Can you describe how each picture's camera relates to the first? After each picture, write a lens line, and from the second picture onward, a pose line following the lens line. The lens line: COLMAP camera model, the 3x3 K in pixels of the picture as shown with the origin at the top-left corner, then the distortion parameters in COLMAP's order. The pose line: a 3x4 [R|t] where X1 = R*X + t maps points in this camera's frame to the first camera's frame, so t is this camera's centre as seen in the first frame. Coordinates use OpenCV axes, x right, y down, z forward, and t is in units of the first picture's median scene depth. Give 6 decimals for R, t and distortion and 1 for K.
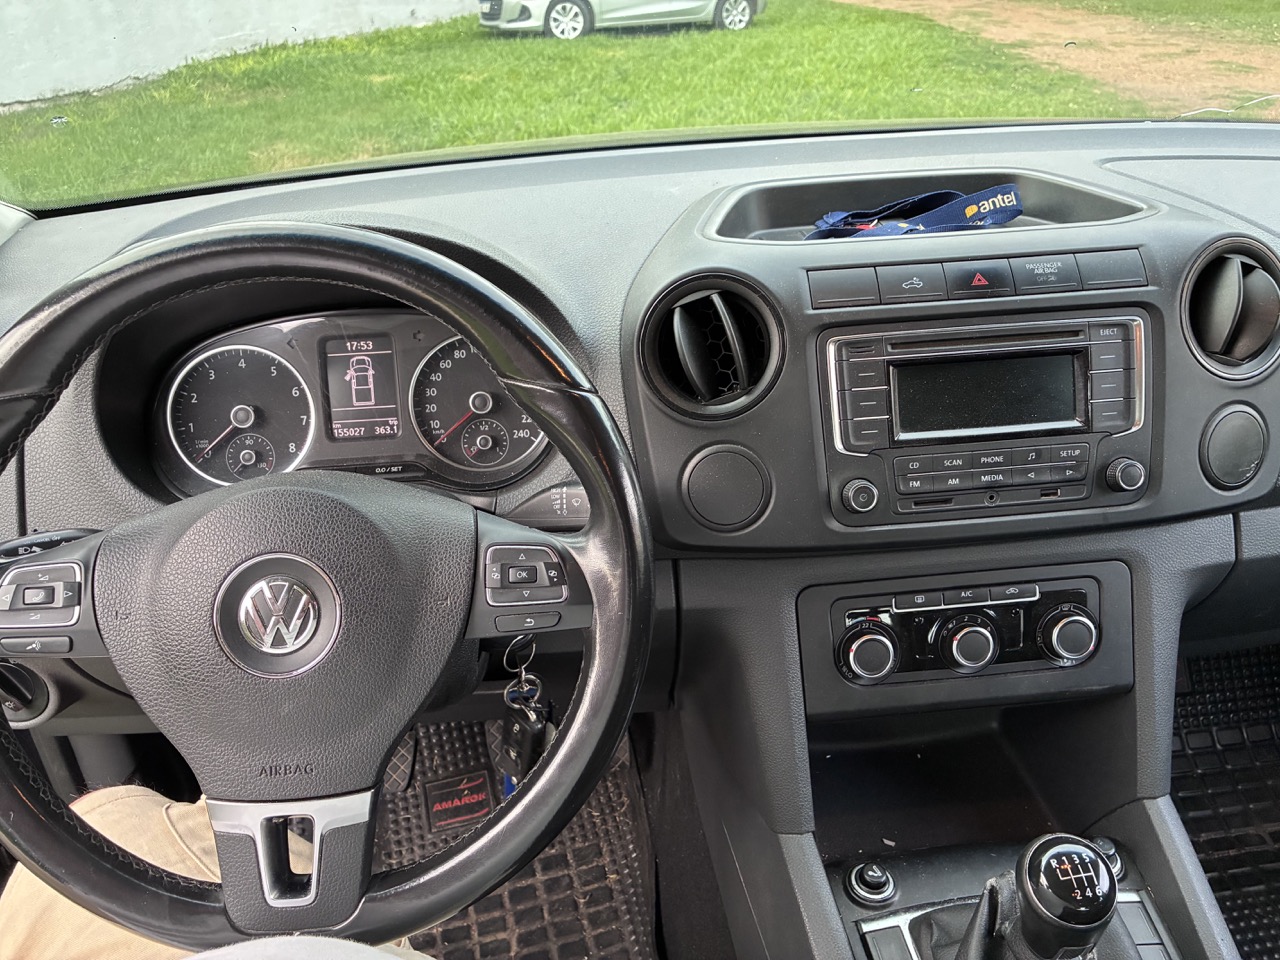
lens RADIAL K [[946.6, 0, 637.1], [0, 946.6, 471.3], [0, 0, 1]] dist [0.038394, -0.072133]
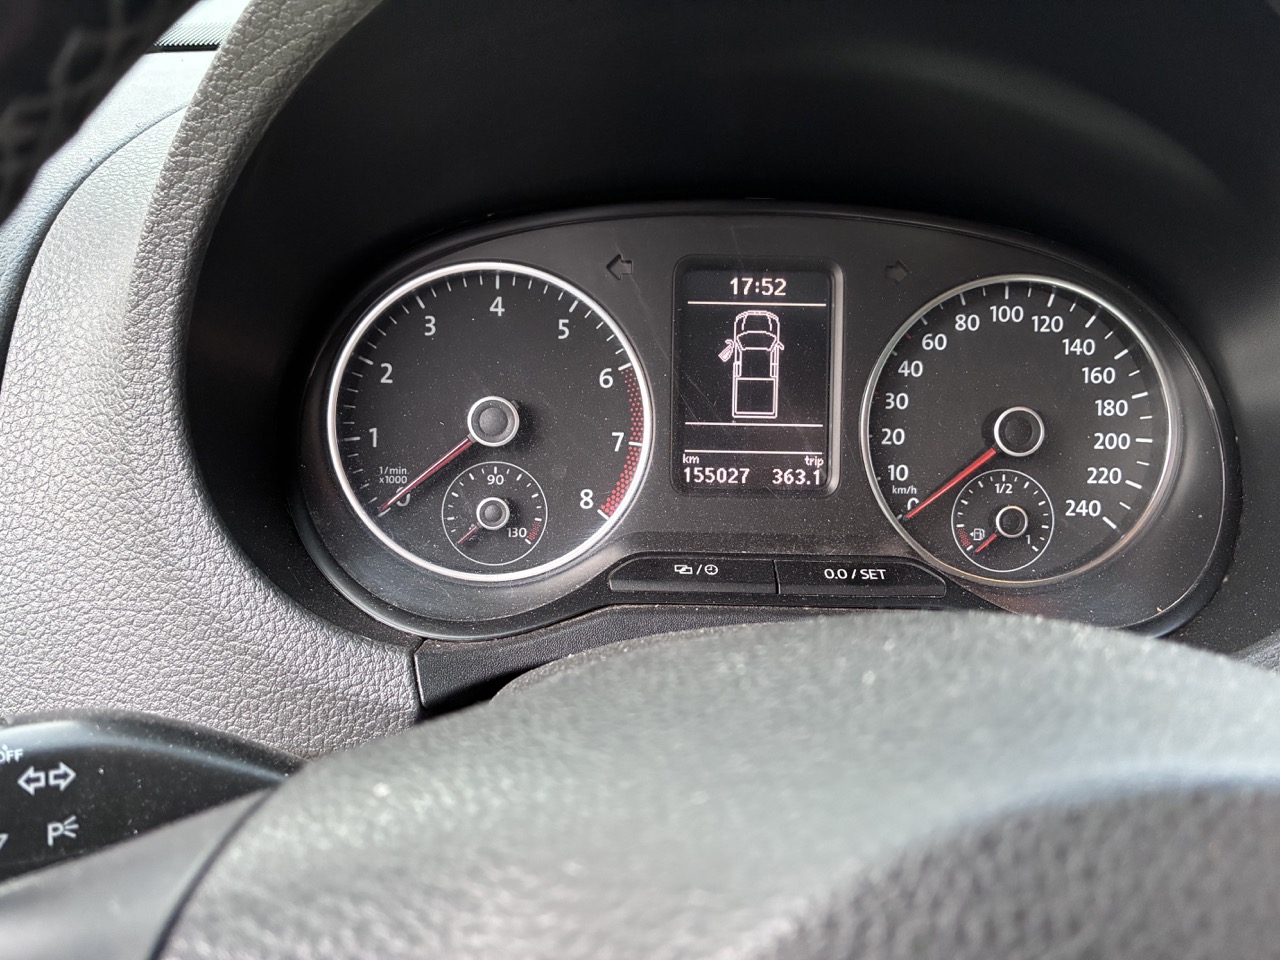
lens RADIAL K [[953.7, 0, 640.0], [0, 953.7, 480.0], [0, 0, 1]] dist [0.064947, -0.066232]
pose [[0.996433, 0.079488, -0.028319, -0.325663], [-0.080736, 0.995671, -0.046058, -0.015284], [0.024536, 0.048180, 0.998537, 0.545550]]
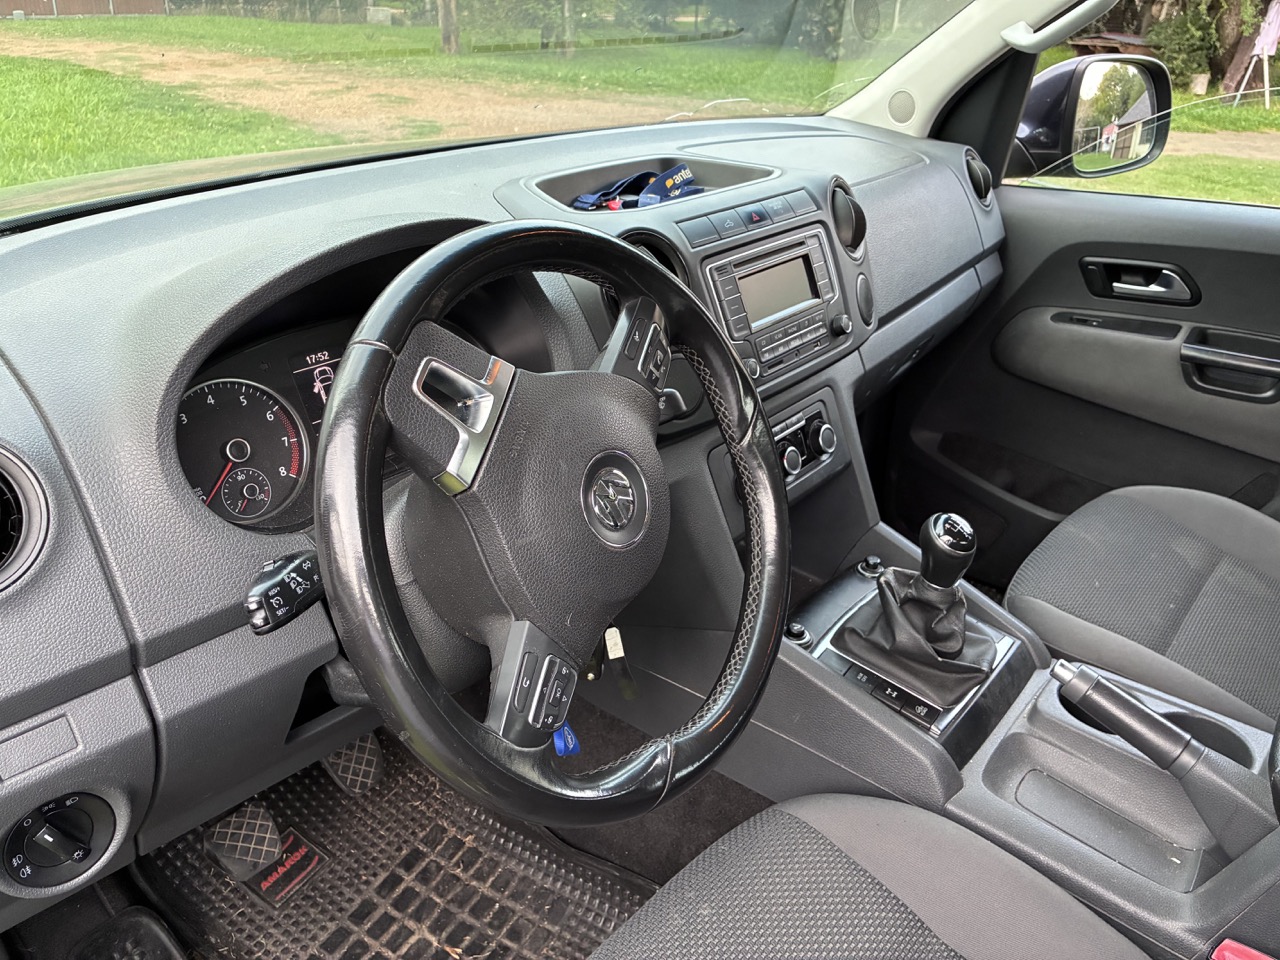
lens RADIAL K [[949.6, 0, 610.3], [0, 949.6, 479.4], [0, 0, 1]] dist [0.051473, -0.082542]
pose [[0.718458, -0.279430, 0.636975, -0.752745], [0.300373, 0.950609, 0.078220, 0.007313], [-0.627371, 0.135133, 0.766906, 0.028373]]
